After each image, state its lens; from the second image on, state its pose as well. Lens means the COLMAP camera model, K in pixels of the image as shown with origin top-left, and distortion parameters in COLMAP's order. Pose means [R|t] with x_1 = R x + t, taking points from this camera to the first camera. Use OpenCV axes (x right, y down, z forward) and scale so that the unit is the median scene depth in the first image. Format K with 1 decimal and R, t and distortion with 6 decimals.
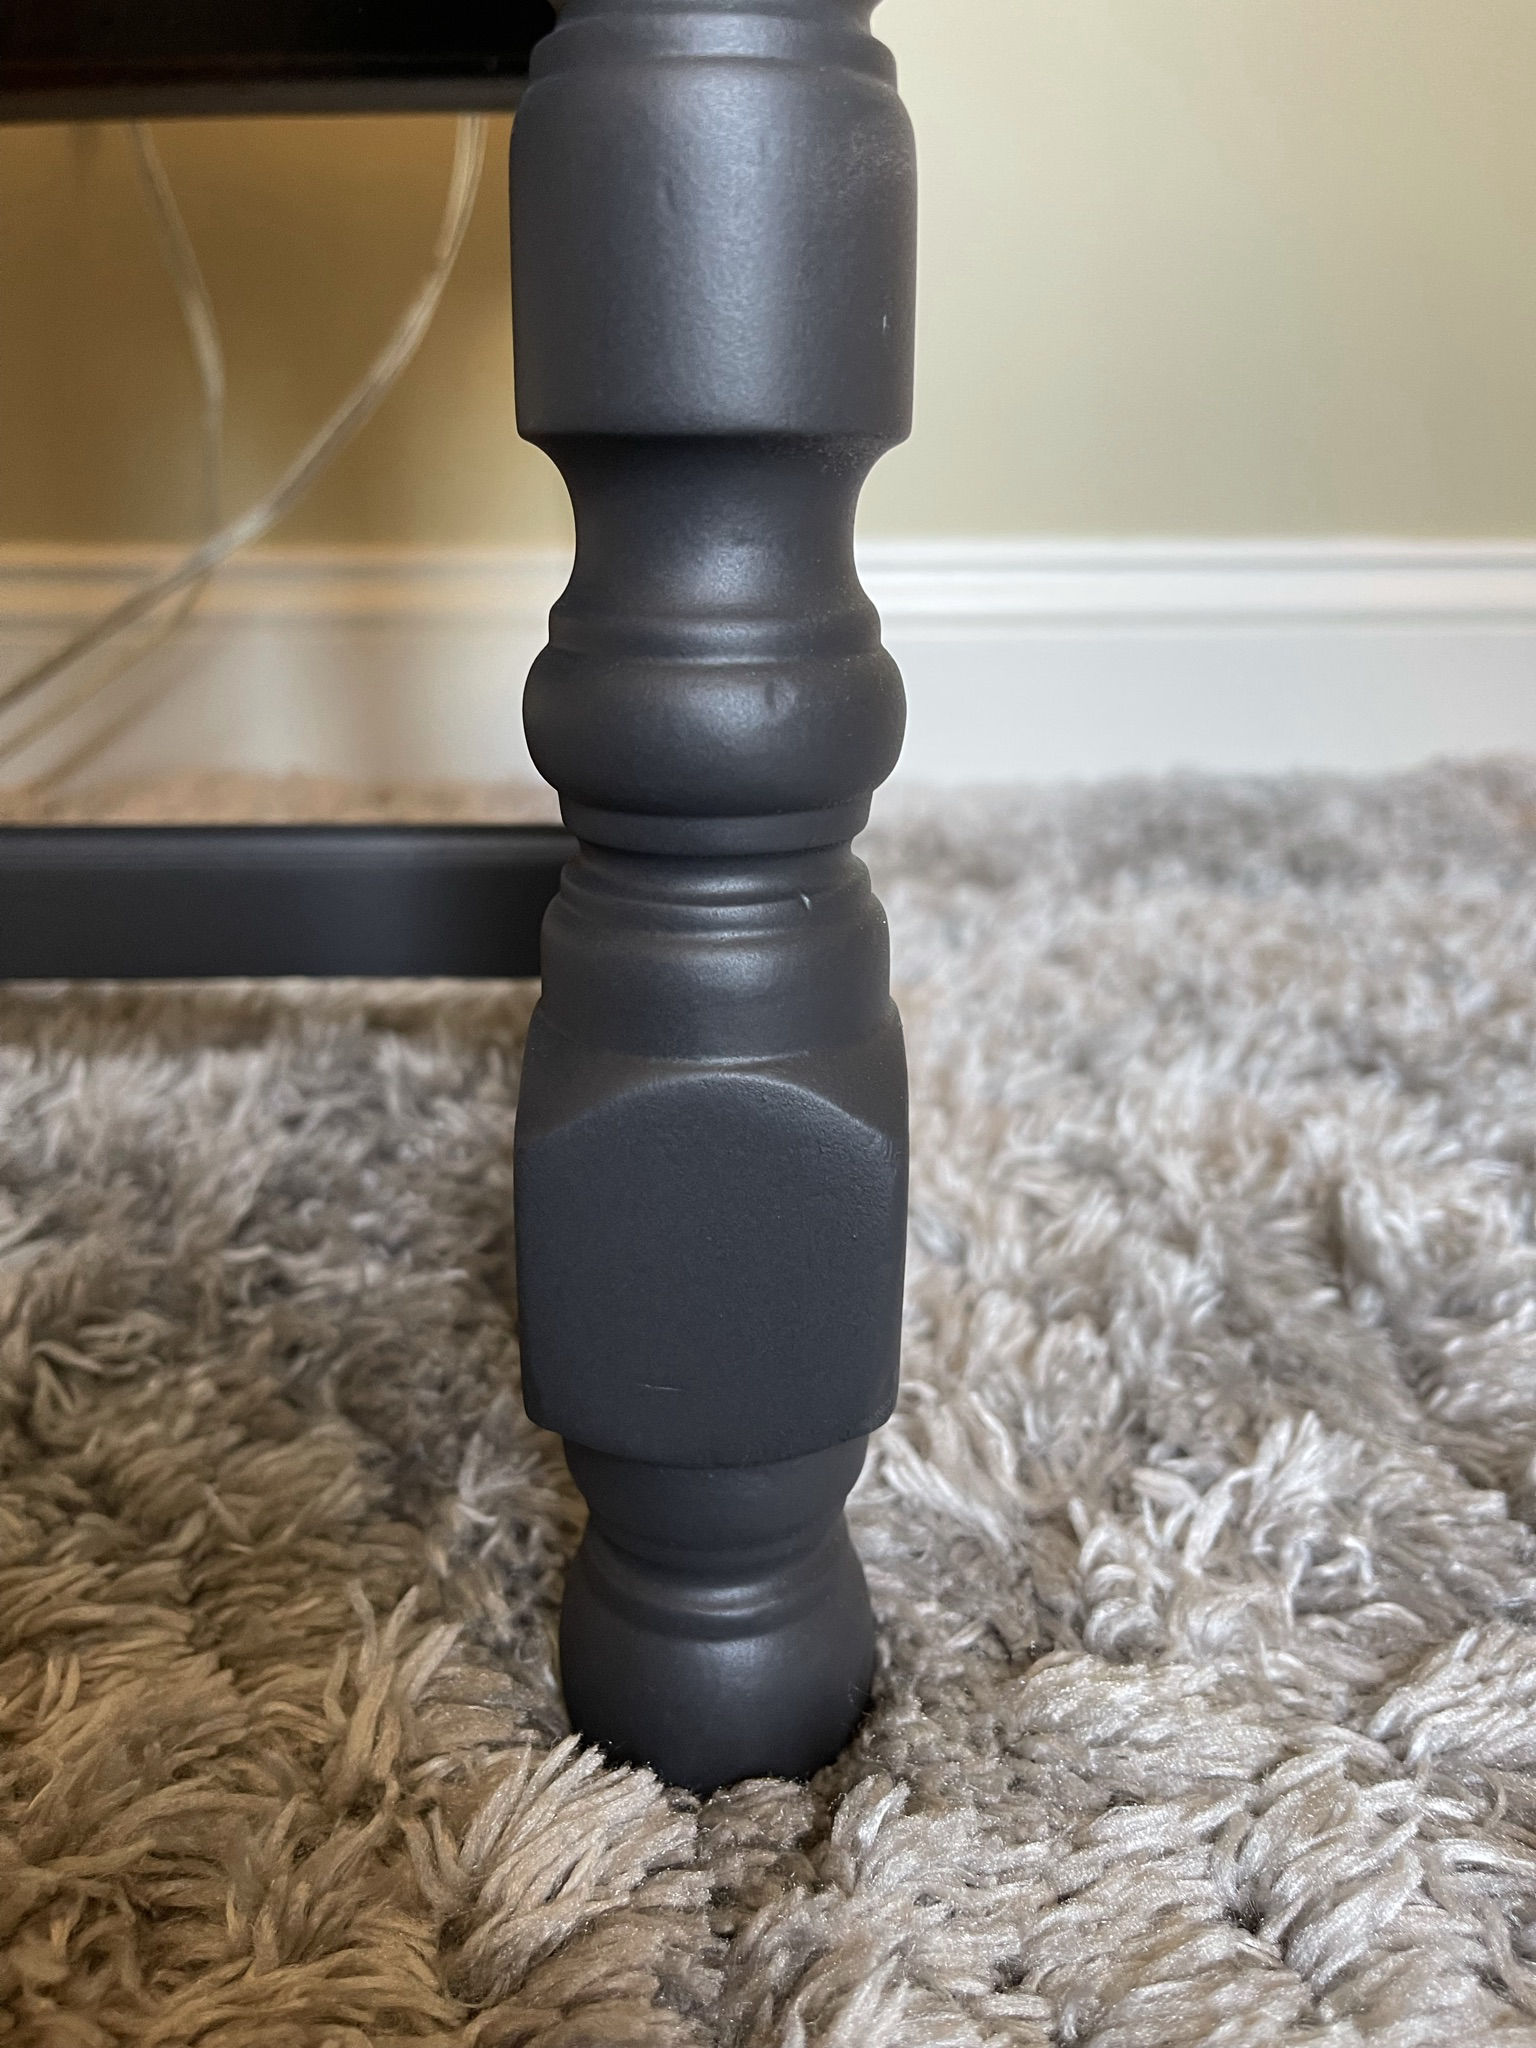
lens RADIAL K [[1619.5, 0, 768.0], [0, 1619.5, 1024.0], [0, 0, 1]] dist [-0.025014, -0.002259]
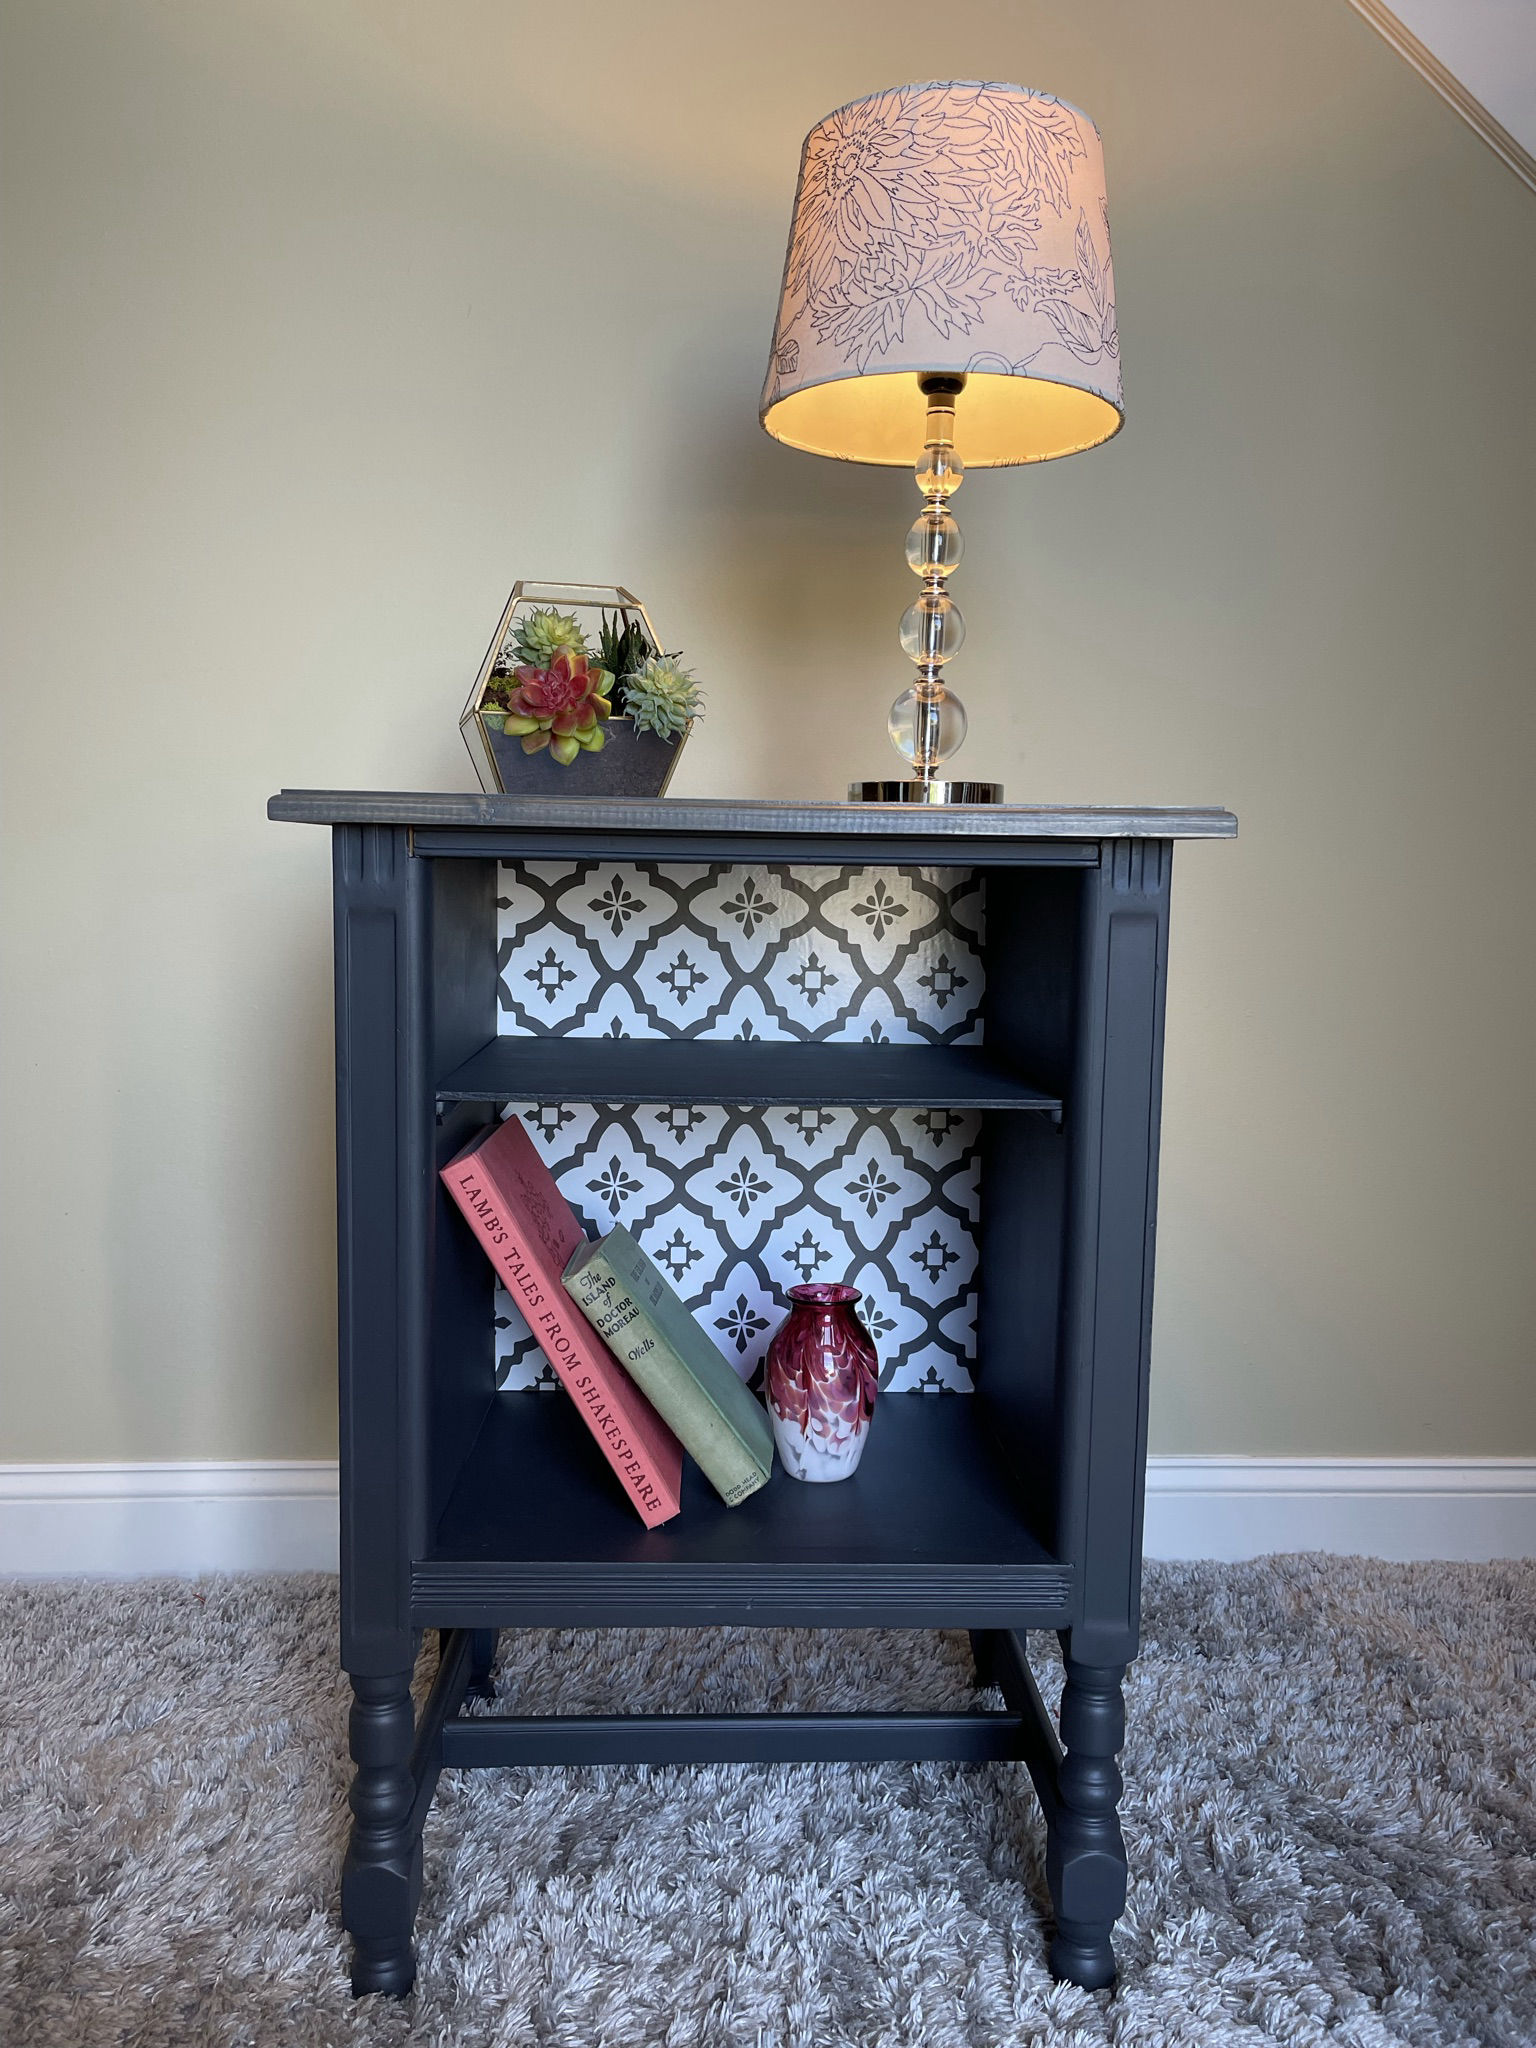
lens RADIAL K [[1526.1, 0, 774.4], [0, 1526.1, 1021.5], [0, 0, 1]] dist [0.094931, -0.164473]
pose [[0.999494, 0.009069, 0.030492, -1.003154], [-0.001807, 0.973145, -0.230187, -1.163303], [-0.031761, 0.230016, 0.972669, -3.694949]]
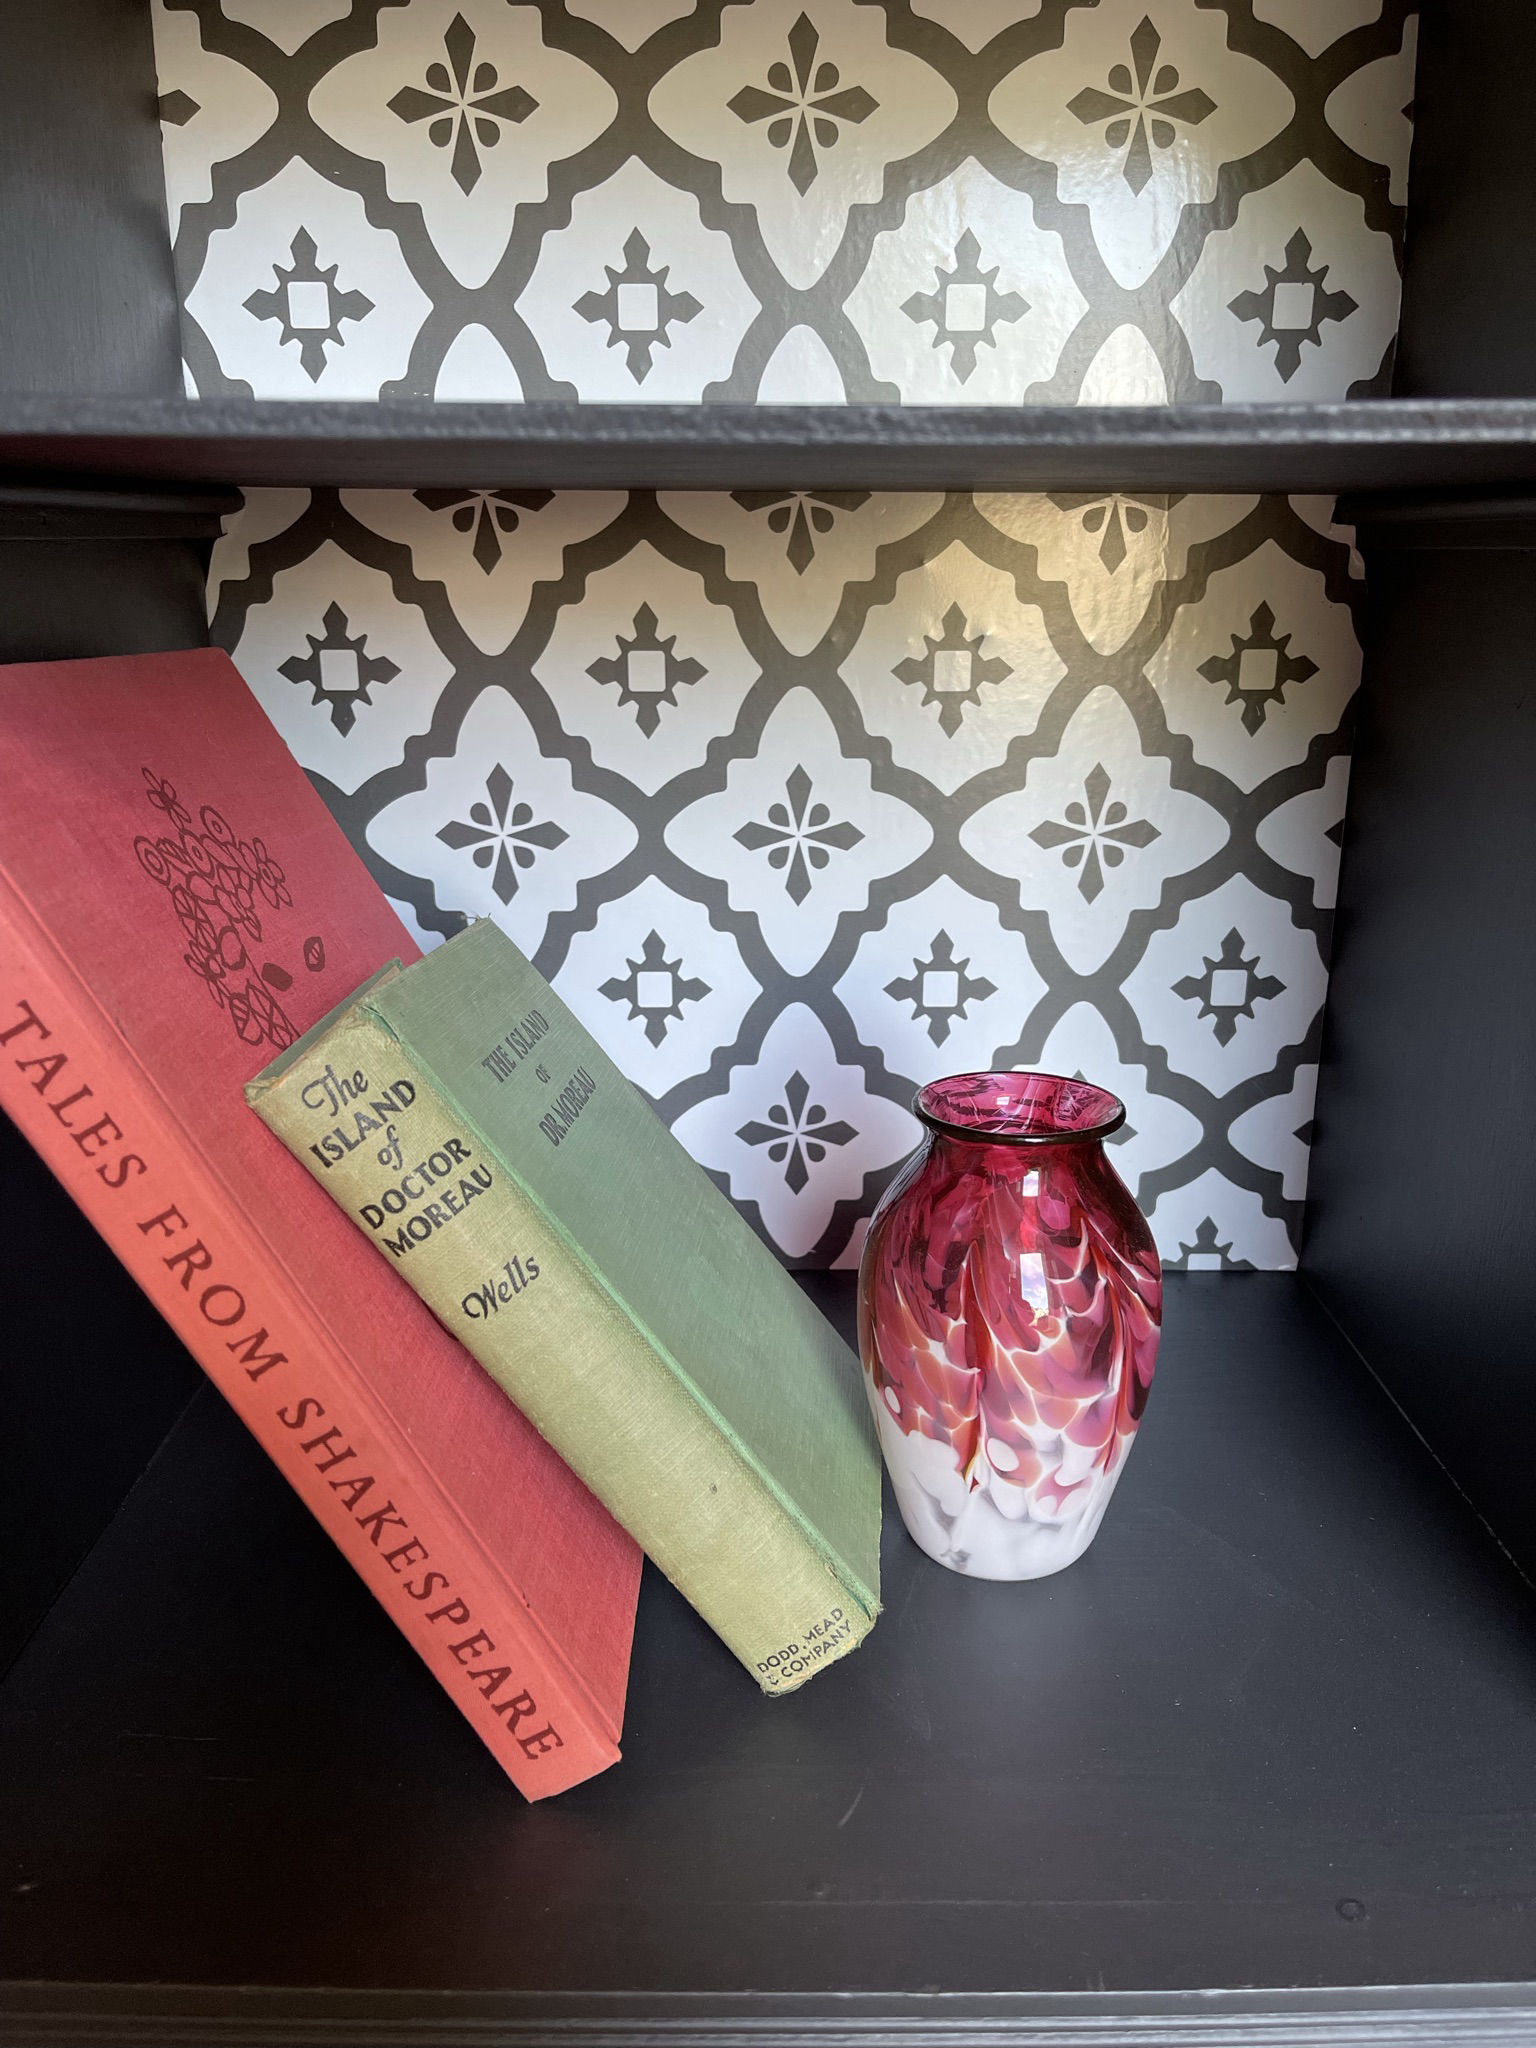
lens RADIAL K [[1543.9, 0, 774.0], [0, 1543.9, 1027.6], [0, 0, 1]] dist [0.077713, -0.113692]
pose [[0.999975, -0.004650, -0.005396, -0.968294], [0.004476, 0.999483, -0.031823, -1.449732], [0.005541, 0.031798, 0.999479, -0.830436]]
